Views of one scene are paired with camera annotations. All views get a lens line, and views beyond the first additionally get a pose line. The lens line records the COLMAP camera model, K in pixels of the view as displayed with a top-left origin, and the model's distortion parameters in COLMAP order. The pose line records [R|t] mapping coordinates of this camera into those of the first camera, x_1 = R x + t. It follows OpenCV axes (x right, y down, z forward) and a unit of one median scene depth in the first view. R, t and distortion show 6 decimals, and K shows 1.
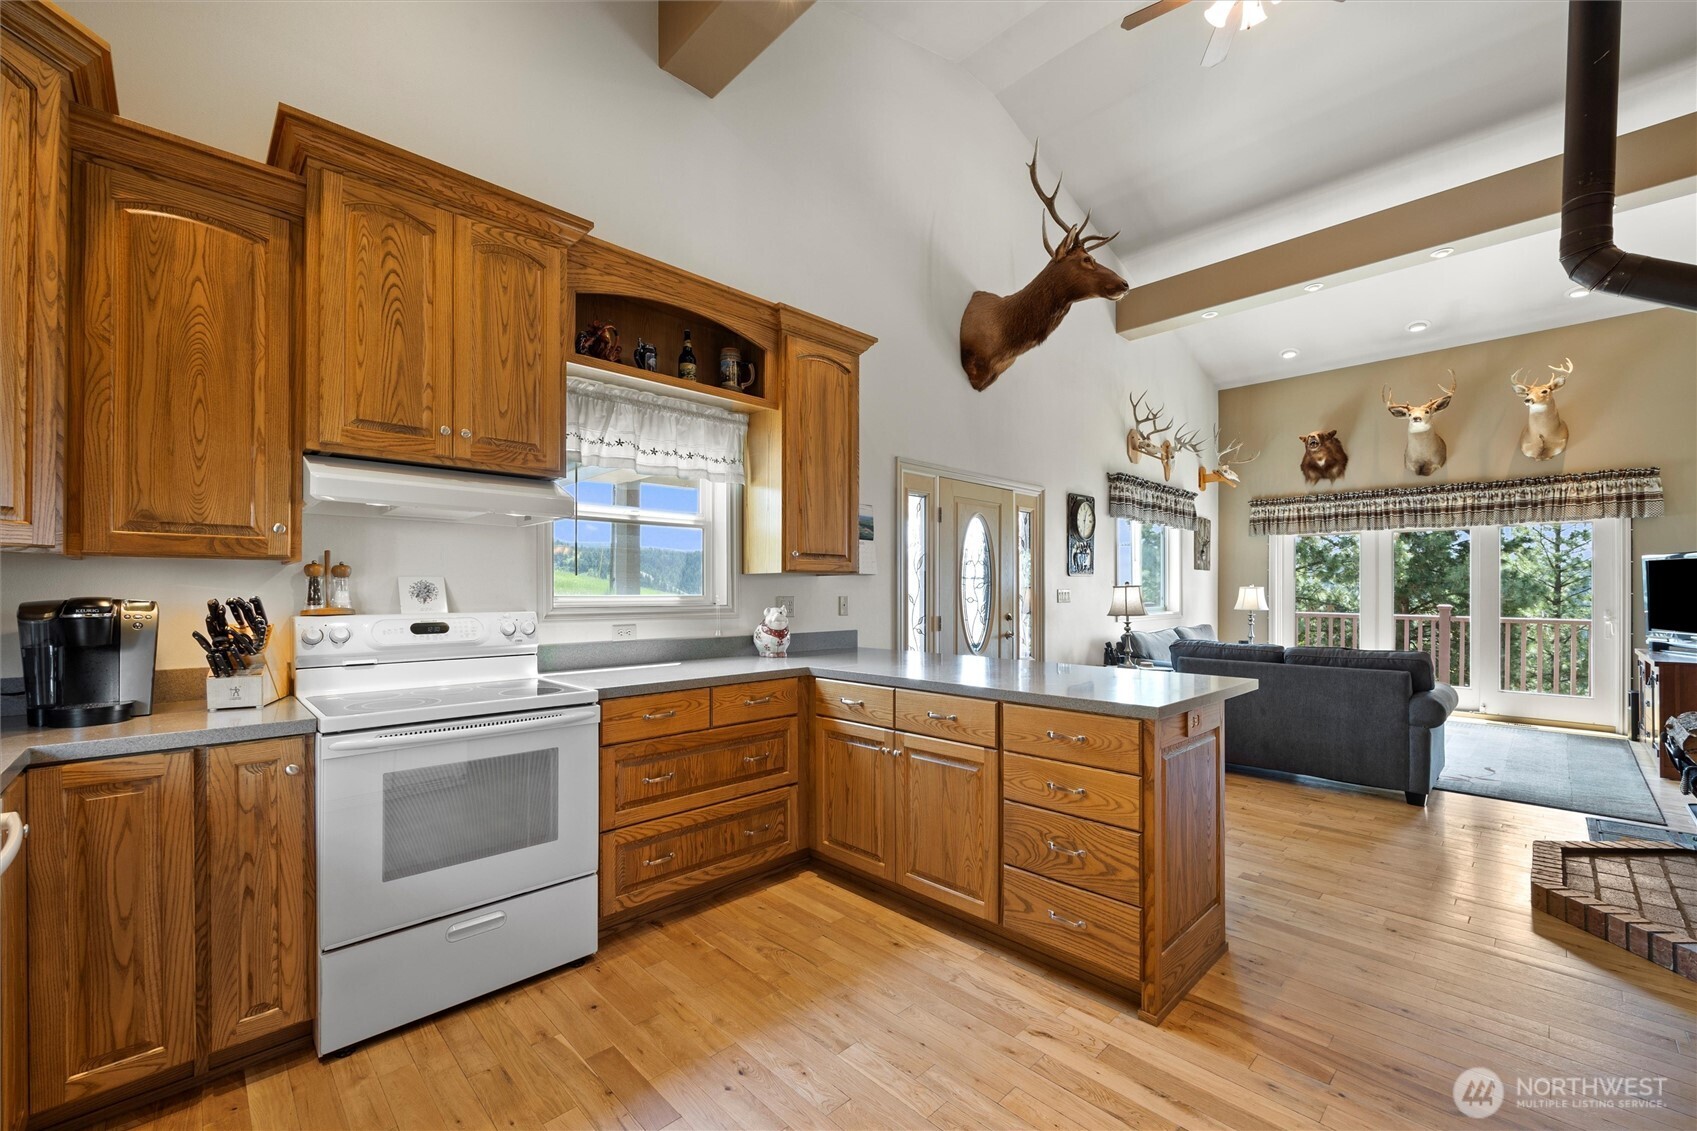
lens RADIAL K [[683.4, 0, 850.3], [0, 683.4, 589.1], [0, 0, 1]] dist [-0.008199, 0.000776]
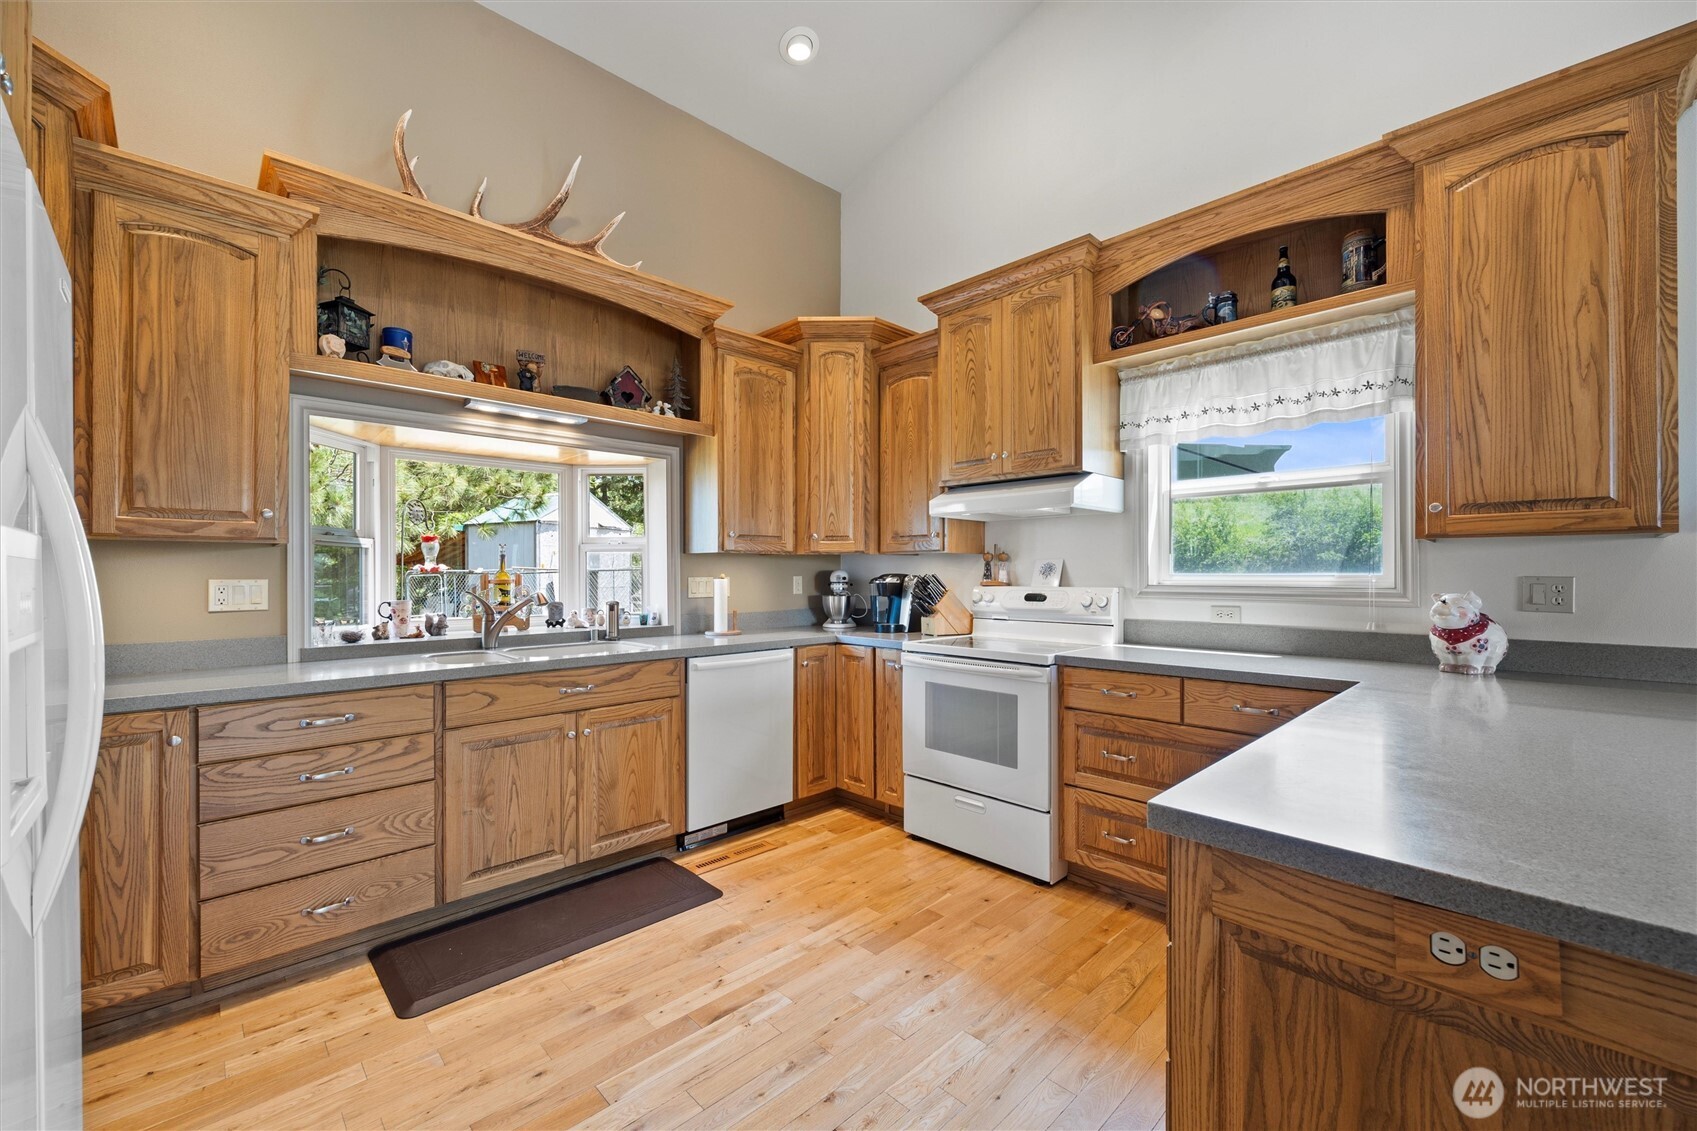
lens RADIAL K [[683.4, 0, 849.7], [0, 683.4, 571.5], [0, 0, 1]] dist [-0.008199, 0.000776]
pose [[-0.003194, -0.004848, -0.999983, 0.776275], [0.002874, 0.999984, -0.004857, 0.012211], [0.999991, -0.002889, -0.003180, 0.662750]]
